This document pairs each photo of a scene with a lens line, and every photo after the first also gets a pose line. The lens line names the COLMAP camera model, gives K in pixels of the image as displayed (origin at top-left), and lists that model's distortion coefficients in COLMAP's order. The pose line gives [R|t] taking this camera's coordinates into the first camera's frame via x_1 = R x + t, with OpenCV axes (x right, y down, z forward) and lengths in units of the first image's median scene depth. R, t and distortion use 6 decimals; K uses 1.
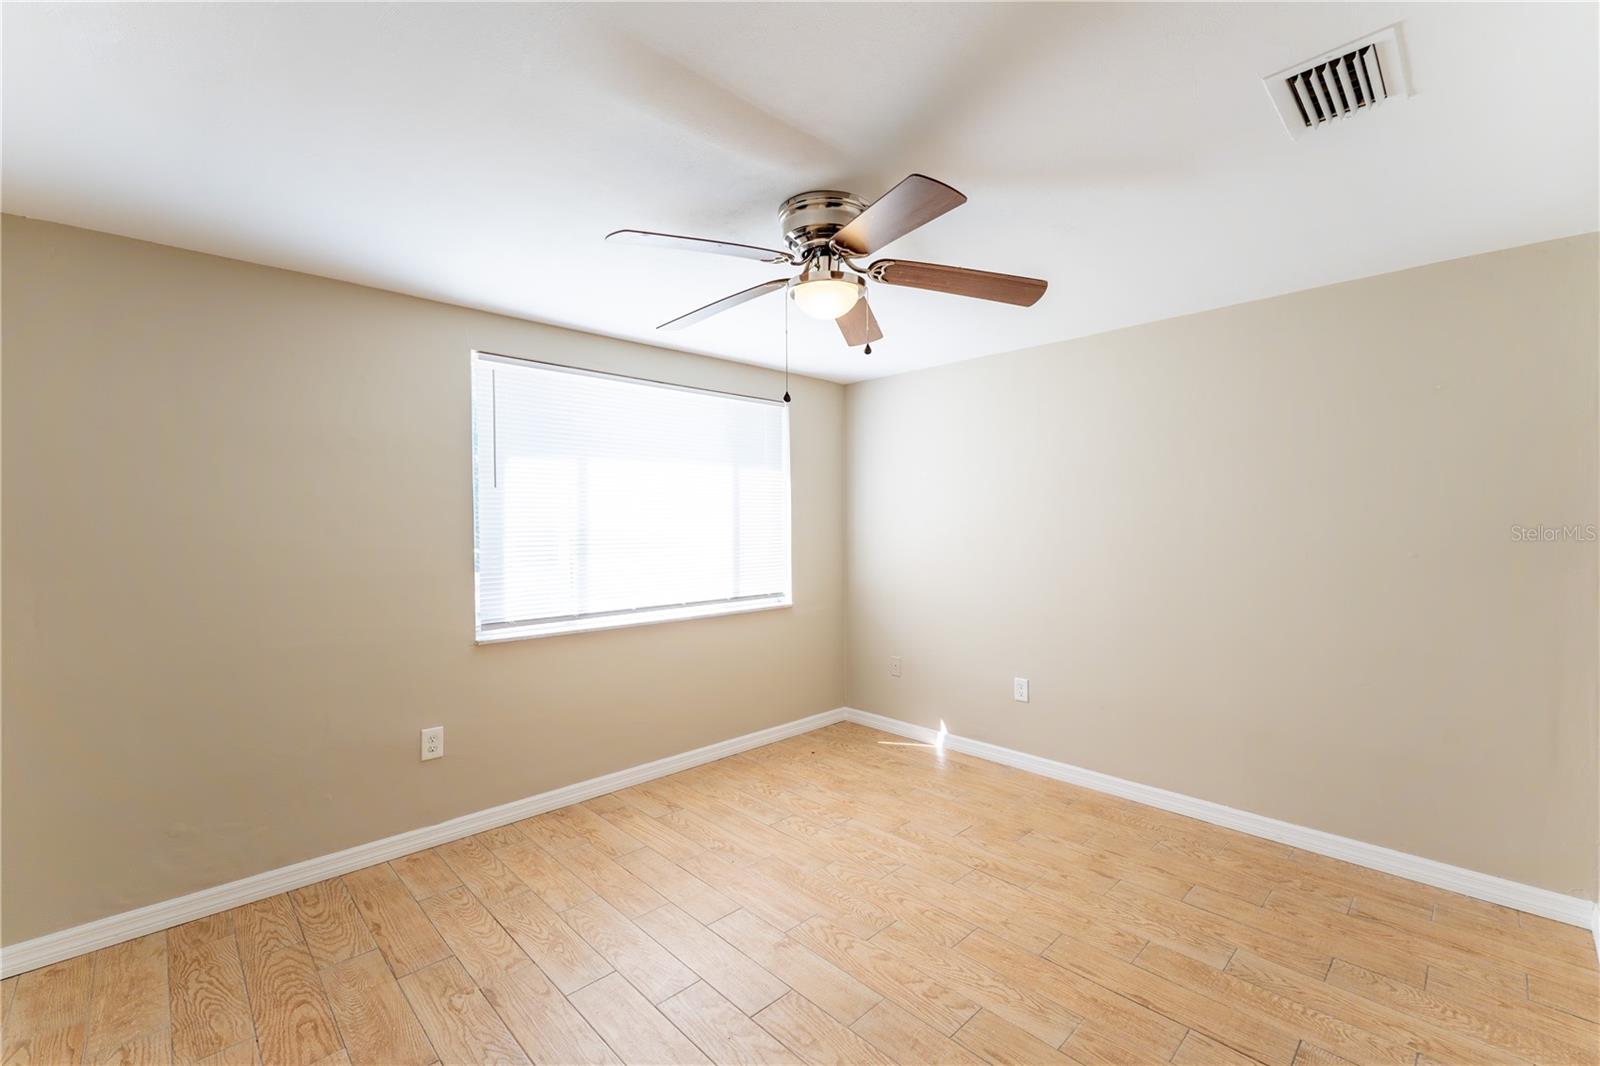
lens RADIAL K [[670.7, 0, 800.0], [0, 670.7, 533.0], [0, 0, 1]] dist [0.000106, 0.000008]
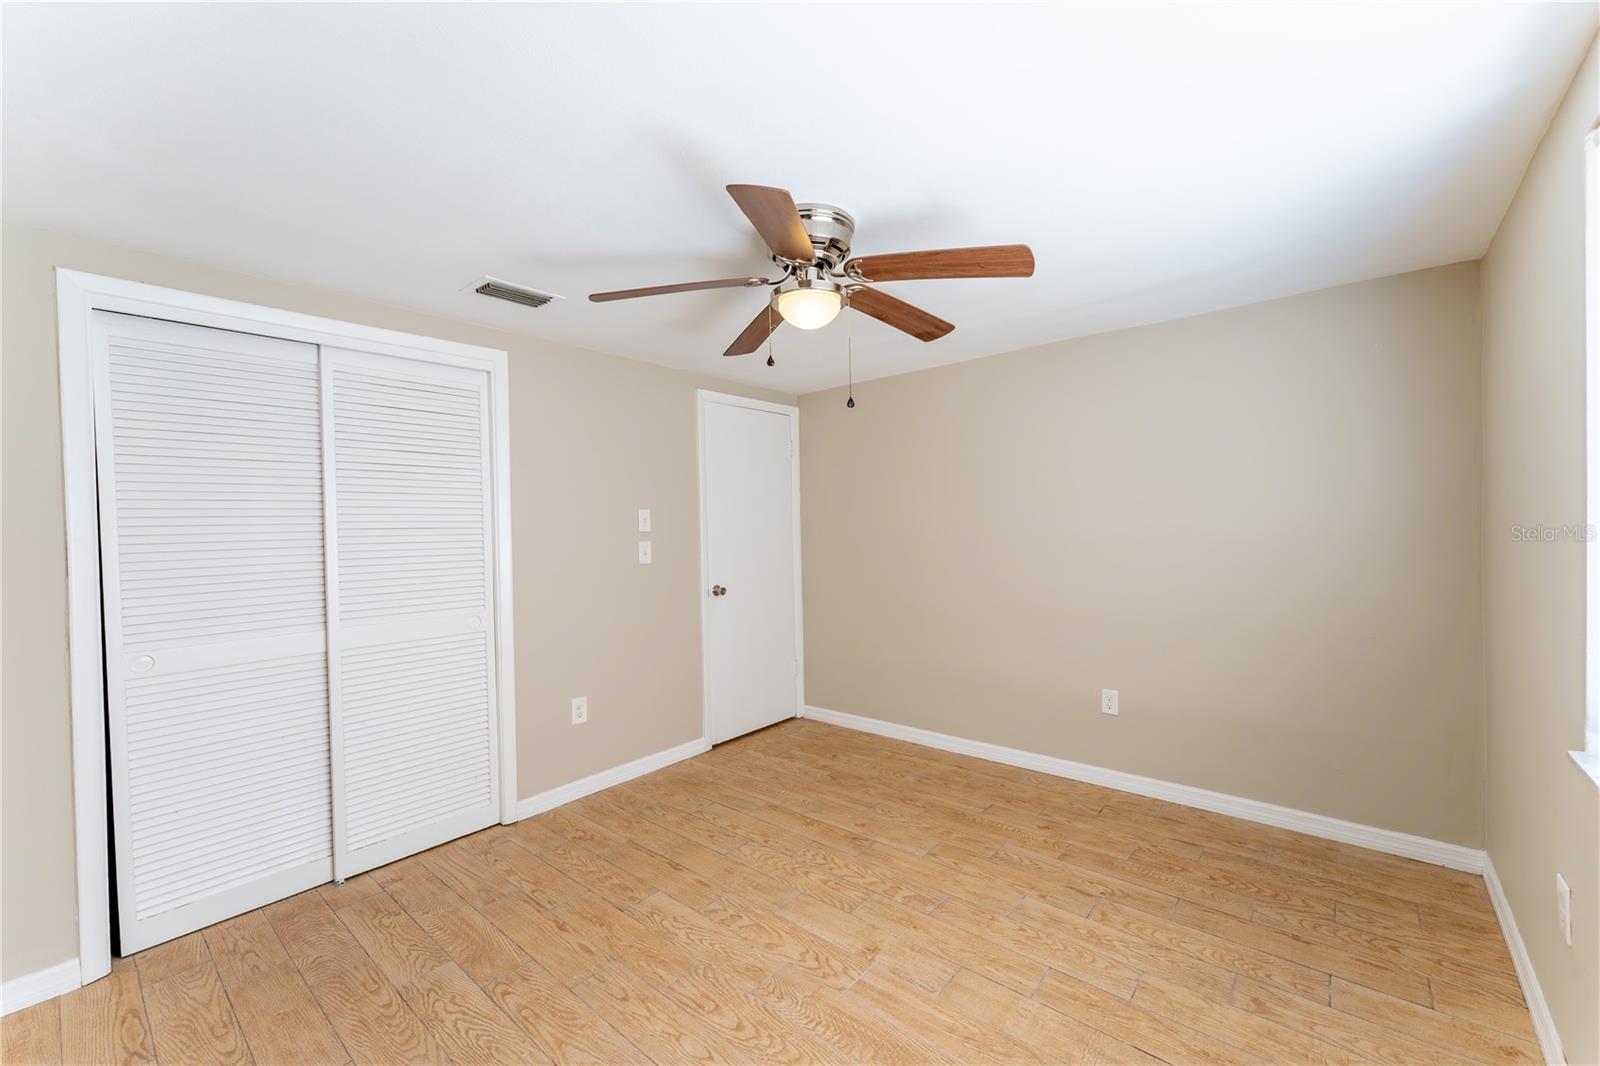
lens RADIAL K [[644.4, 0, 797.5], [0, 644.4, 535.9], [0, 0, 1]] dist [0.002033, 0.000138]
pose [[-0.995325, 0.027827, -0.092485, 0.158321], [0.025601, 0.999355, 0.025167, -0.027050], [0.093125, 0.022682, -0.995396, 1.987098]]
